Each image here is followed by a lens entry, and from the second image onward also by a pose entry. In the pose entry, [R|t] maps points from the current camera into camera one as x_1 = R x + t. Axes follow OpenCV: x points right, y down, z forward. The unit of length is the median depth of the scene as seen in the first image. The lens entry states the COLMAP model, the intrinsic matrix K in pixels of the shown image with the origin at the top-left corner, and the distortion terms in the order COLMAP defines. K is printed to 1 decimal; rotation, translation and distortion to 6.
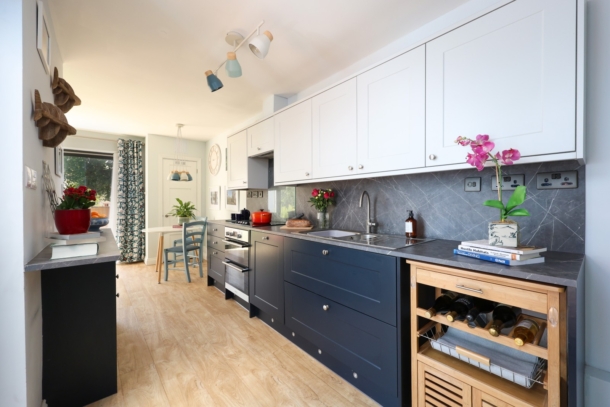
lens RADIAL K [[255.3, 0, 305.0], [0, 255.3, 203.5], [0, 0, 1]] dist [0.000185, -0.000022]
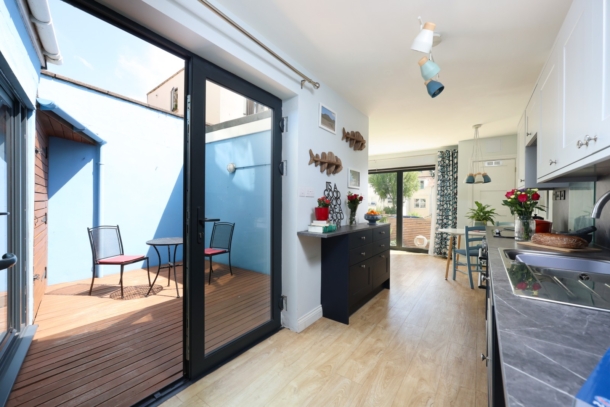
lens RADIAL K [[242.8, 0, 305.0], [0, 242.8, 203.5], [0, 0, 1]] dist [-0.001541, -0.000105]
pose [[0.230961, 0.007751, -0.972932, 0.290863], [-0.019733, 0.999800, 0.003280, -0.002547], [0.972763, 0.018441, 0.231068, 0.172011]]
